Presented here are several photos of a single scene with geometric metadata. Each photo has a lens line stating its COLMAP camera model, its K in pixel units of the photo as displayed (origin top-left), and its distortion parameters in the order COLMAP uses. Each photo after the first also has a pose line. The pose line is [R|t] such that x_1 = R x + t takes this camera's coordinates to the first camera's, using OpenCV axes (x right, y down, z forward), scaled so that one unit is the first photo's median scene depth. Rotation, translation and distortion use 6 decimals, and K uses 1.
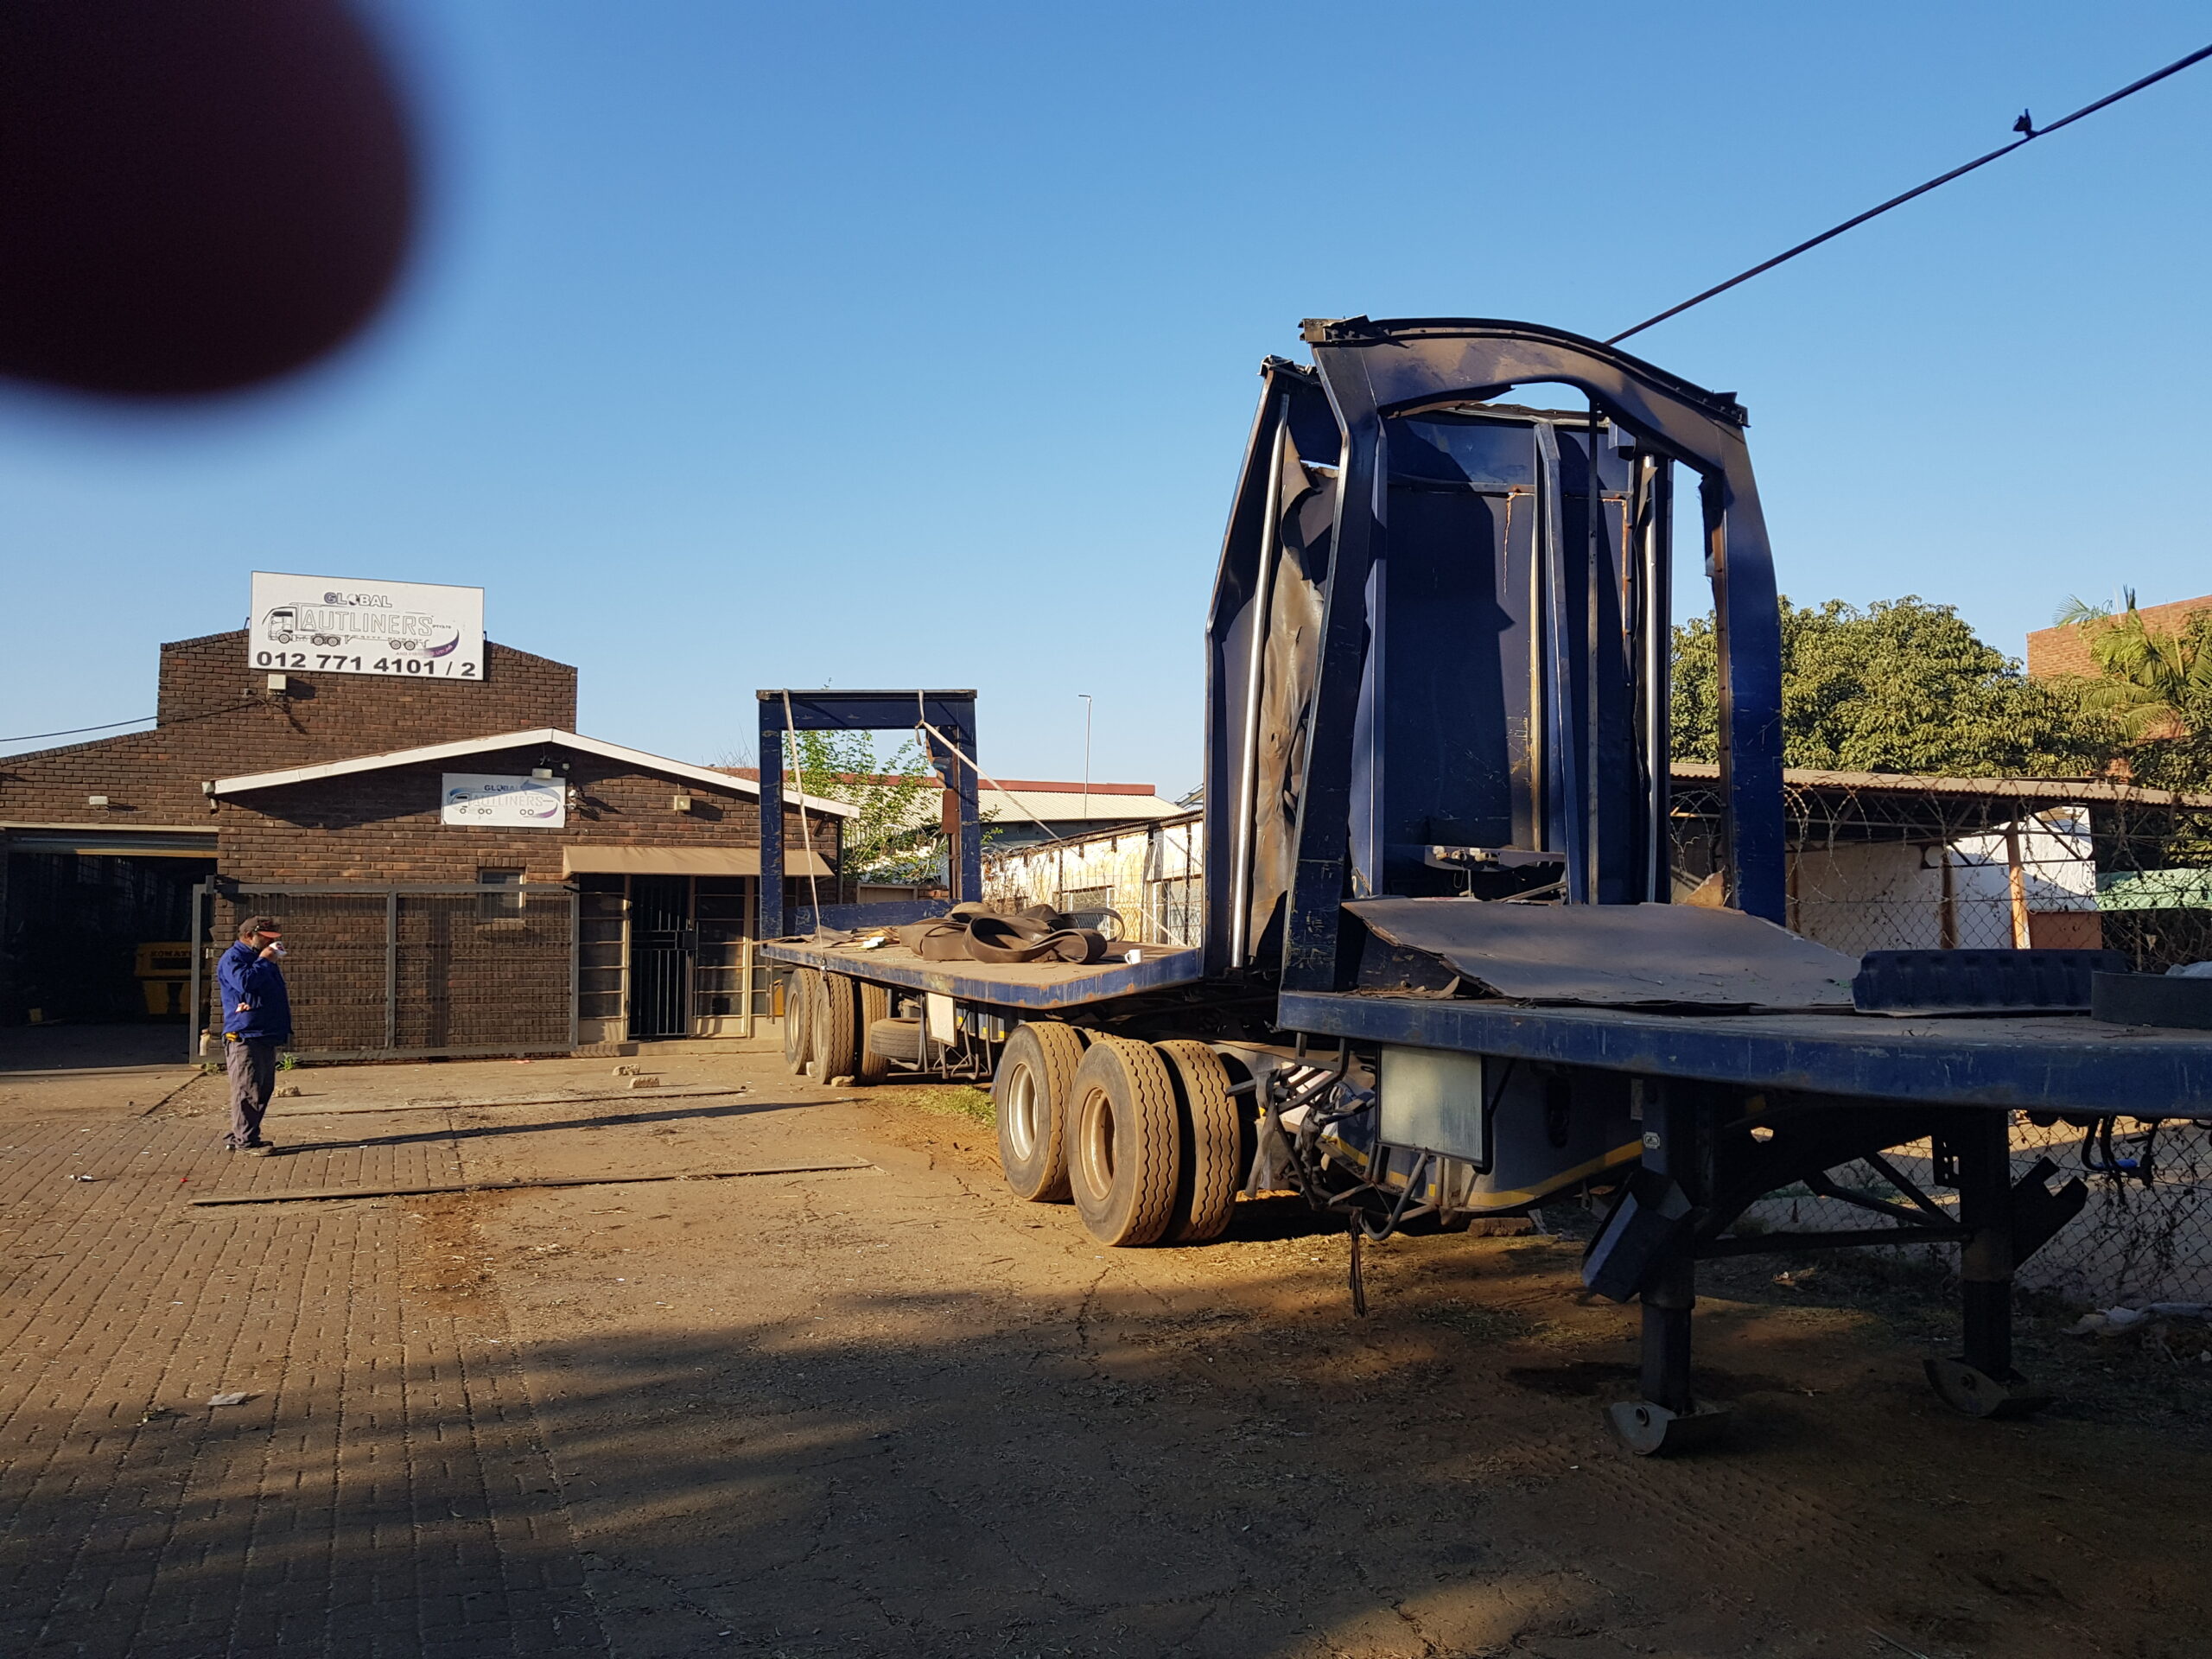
lens RADIAL K [[1660.0, 0, 1056.6], [0, 1660.0, 811.9], [0, 0, 1]] dist [0.056856, -0.124890]
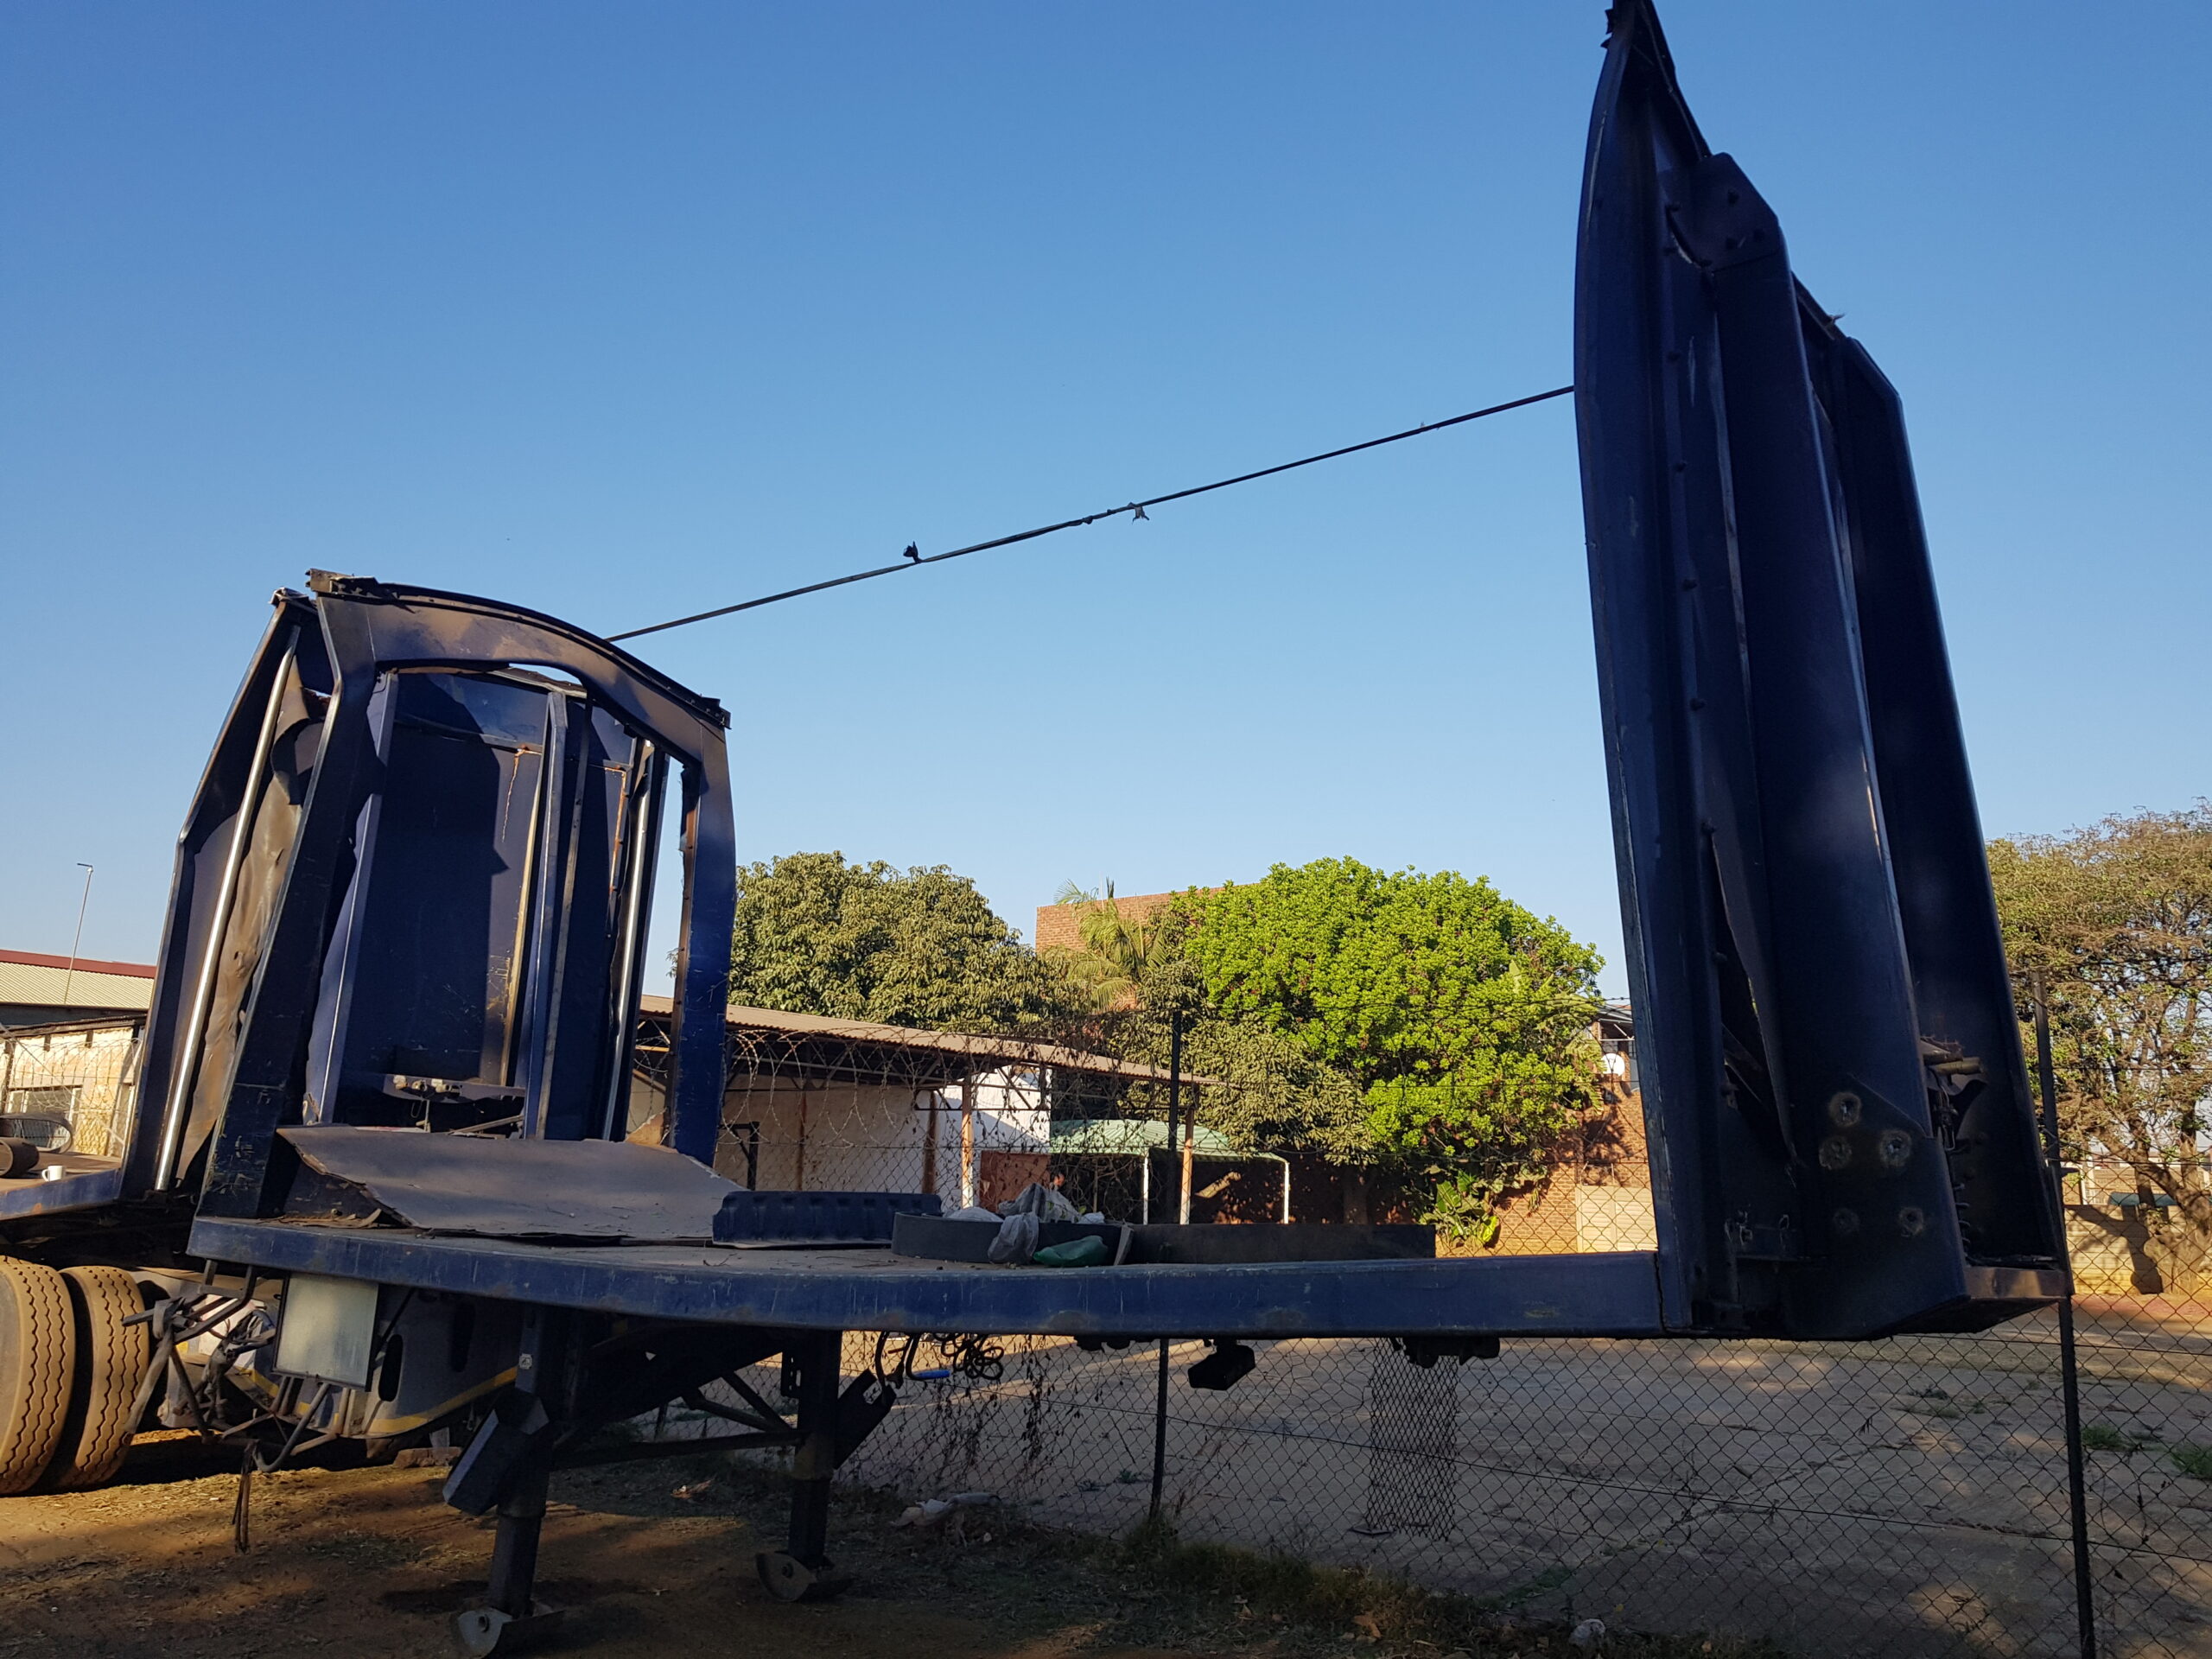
lens RADIAL K [[1660.0, 0, 1056.6], [0, 1660.0, 811.9], [0, 0, 1]] dist [0.056856, -0.124890]
pose [[0.852448, 0.140661, 0.503534, 0.032804], [-0.074213, 0.985930, -0.149779, -0.016305], [-0.517517, 0.090310, 0.850894, -0.112471]]
